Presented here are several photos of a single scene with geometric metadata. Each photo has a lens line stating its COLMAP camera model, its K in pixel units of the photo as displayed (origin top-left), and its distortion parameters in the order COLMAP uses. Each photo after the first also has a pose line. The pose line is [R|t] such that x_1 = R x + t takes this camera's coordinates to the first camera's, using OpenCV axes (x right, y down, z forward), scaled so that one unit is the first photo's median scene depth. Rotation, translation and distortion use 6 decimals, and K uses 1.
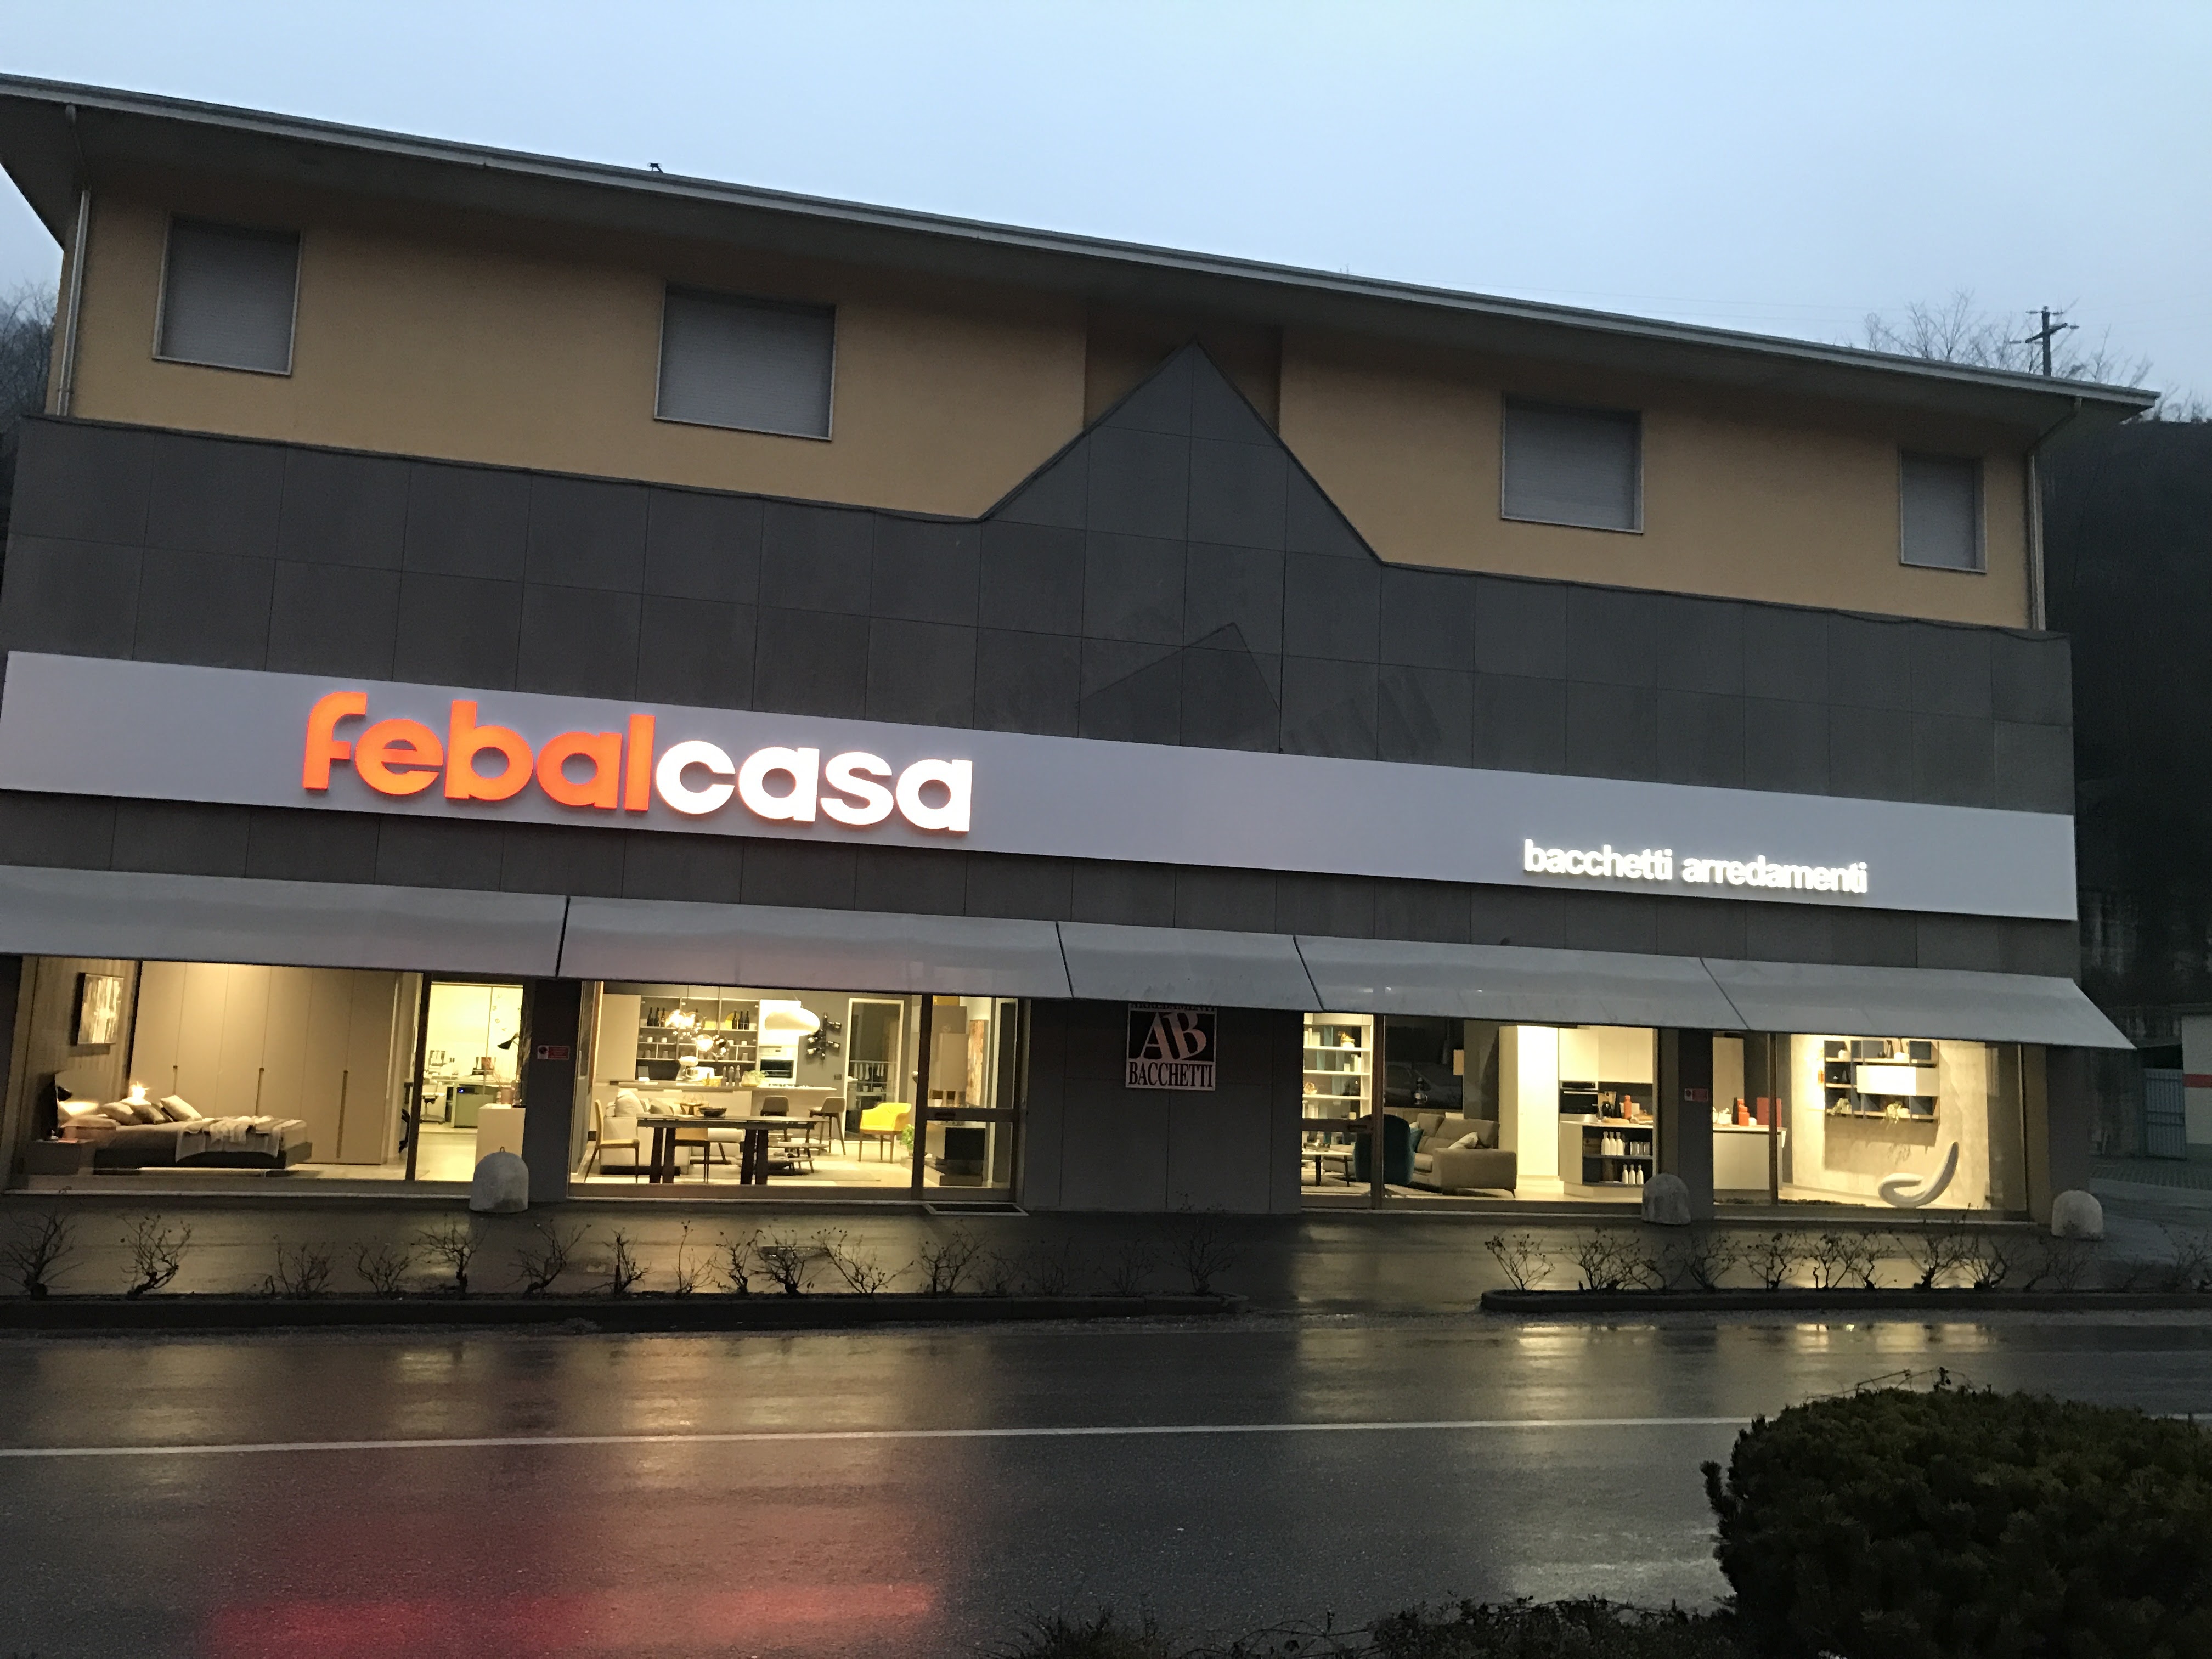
lens RADIAL K [[1812.0, 0, 1106.0], [0, 1812.0, 829.5], [0, 0, 1]] dist [0.036194, -0.006814]
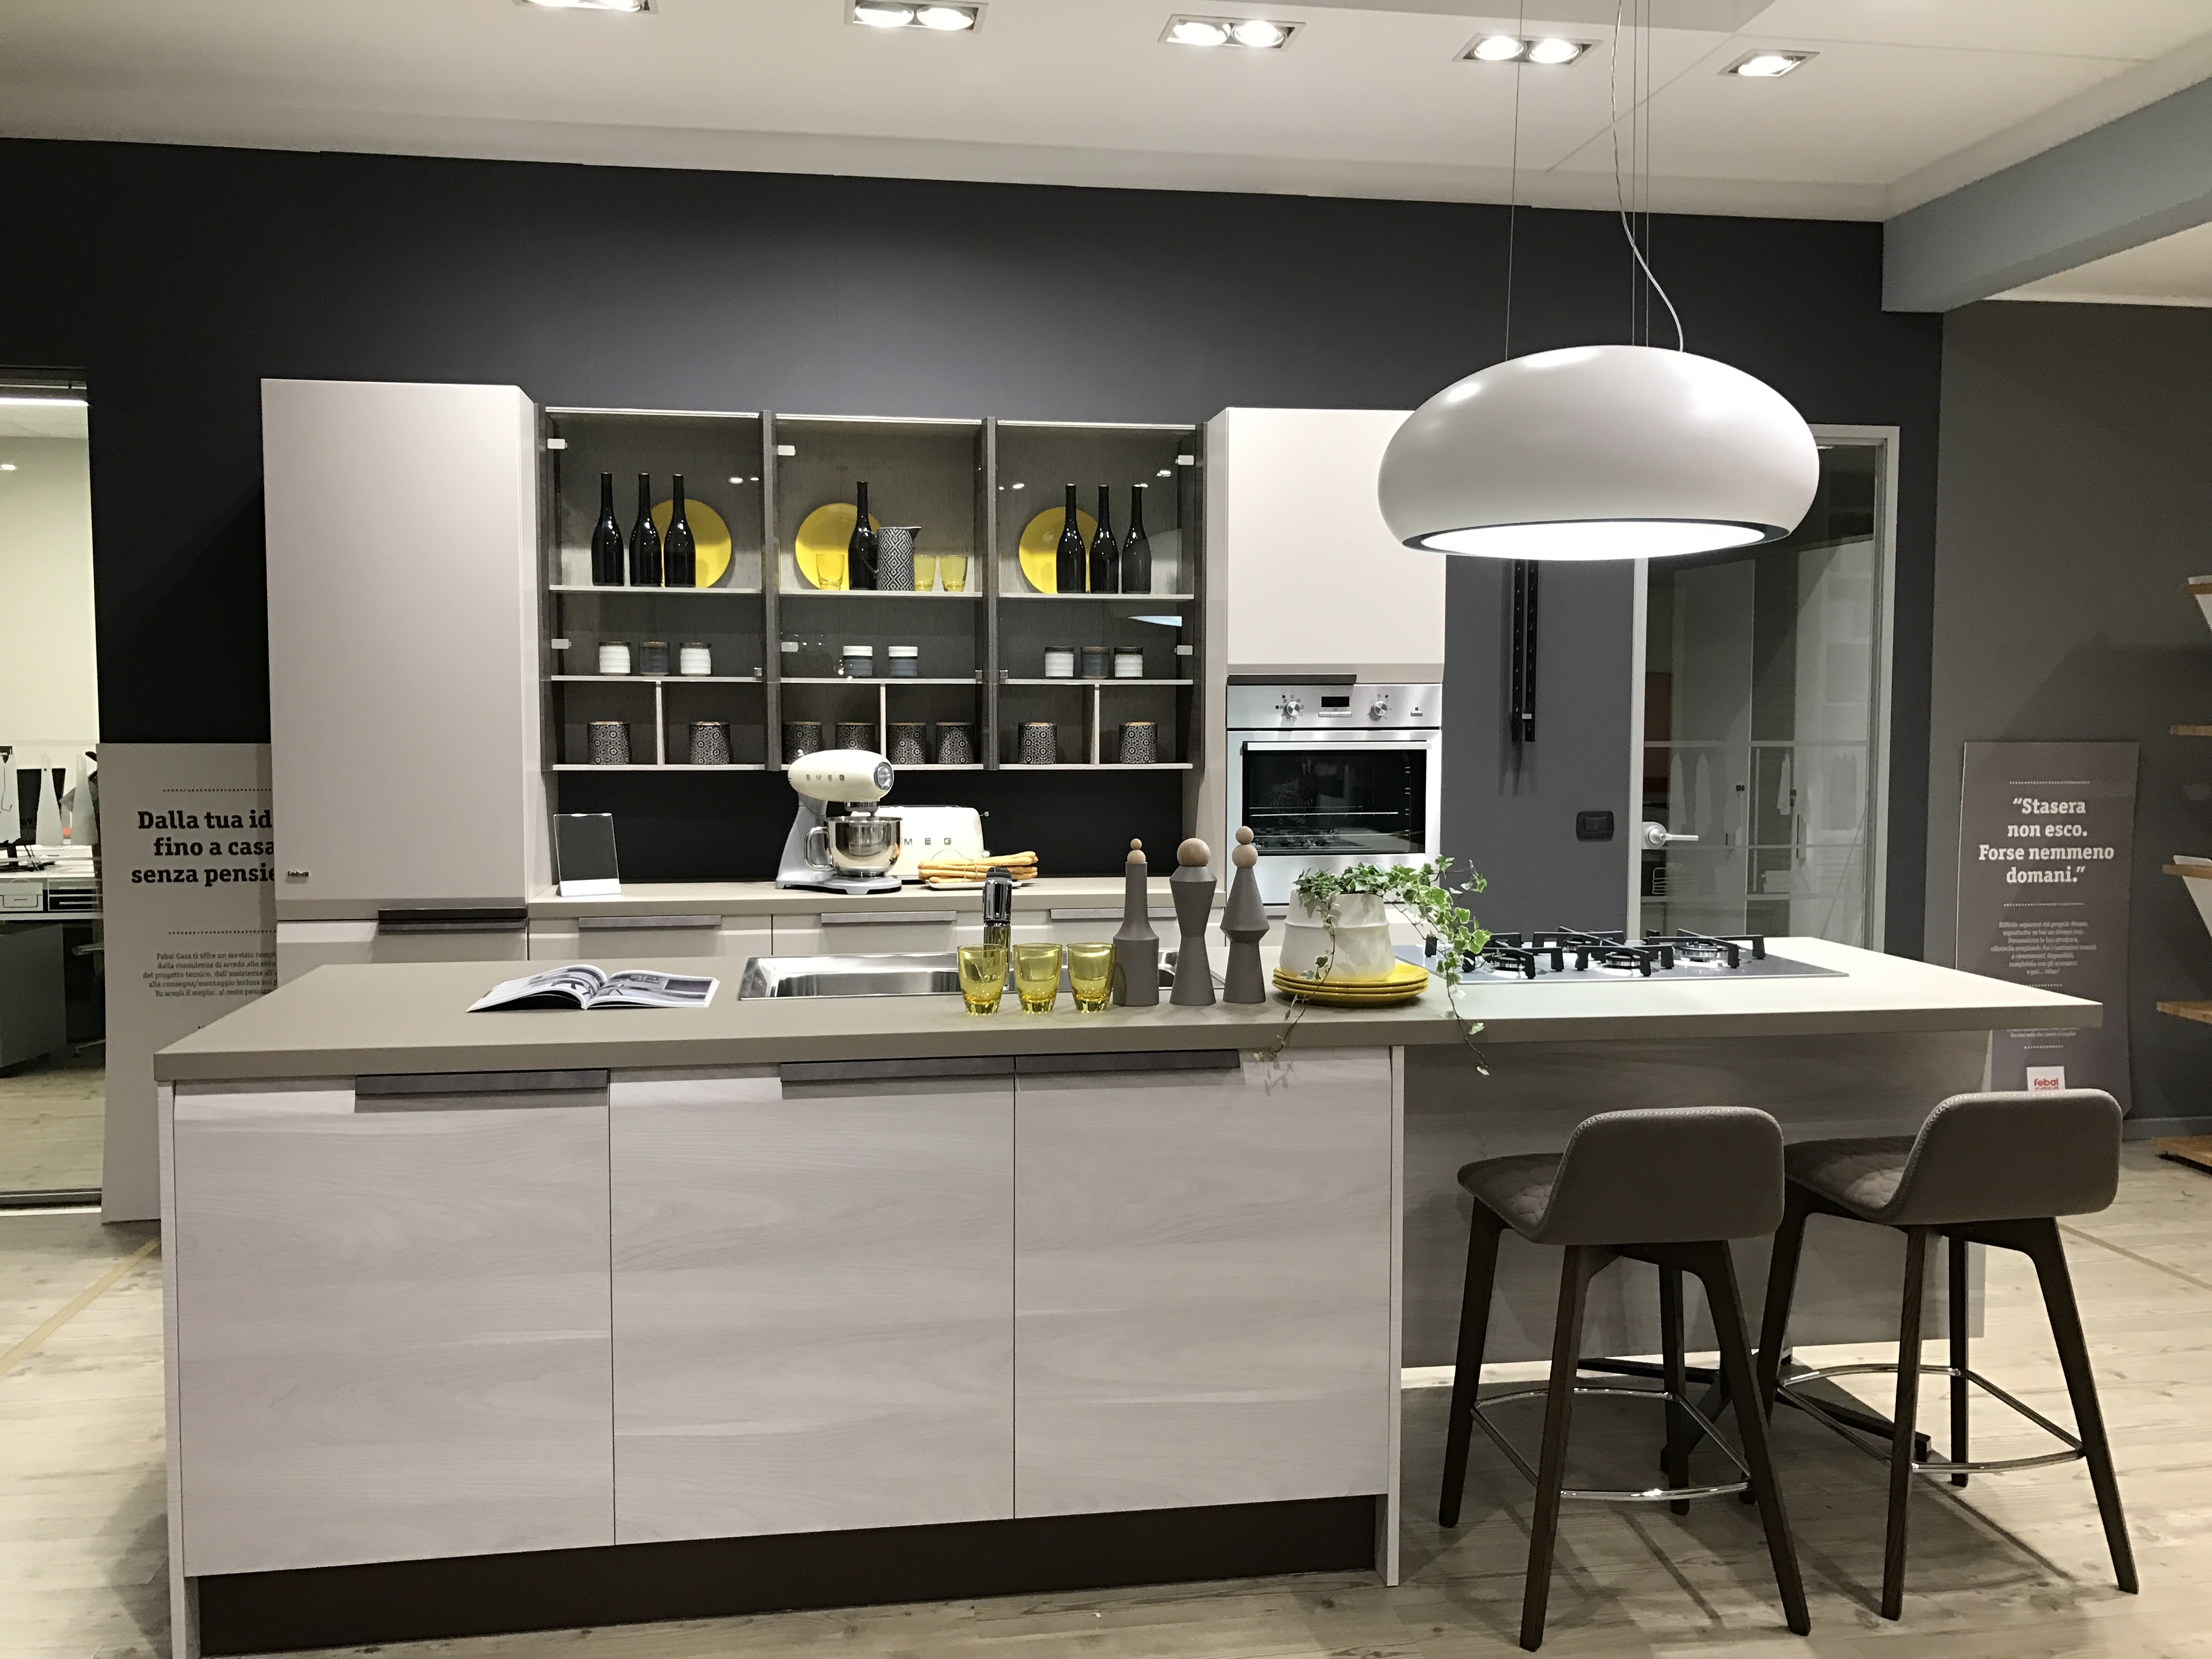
lens RADIAL K [[1812.0, 0, 1106.0], [0, 1812.0, 829.5], [0, 0, 1]] dist [0.036194, -0.006814]
pose [[0.994523, -0.029875, -0.100159, -0.253253], [0.047386, 0.983014, 0.177308, 0.139622], [0.093160, -0.181083, 0.979045, 1.124938]]
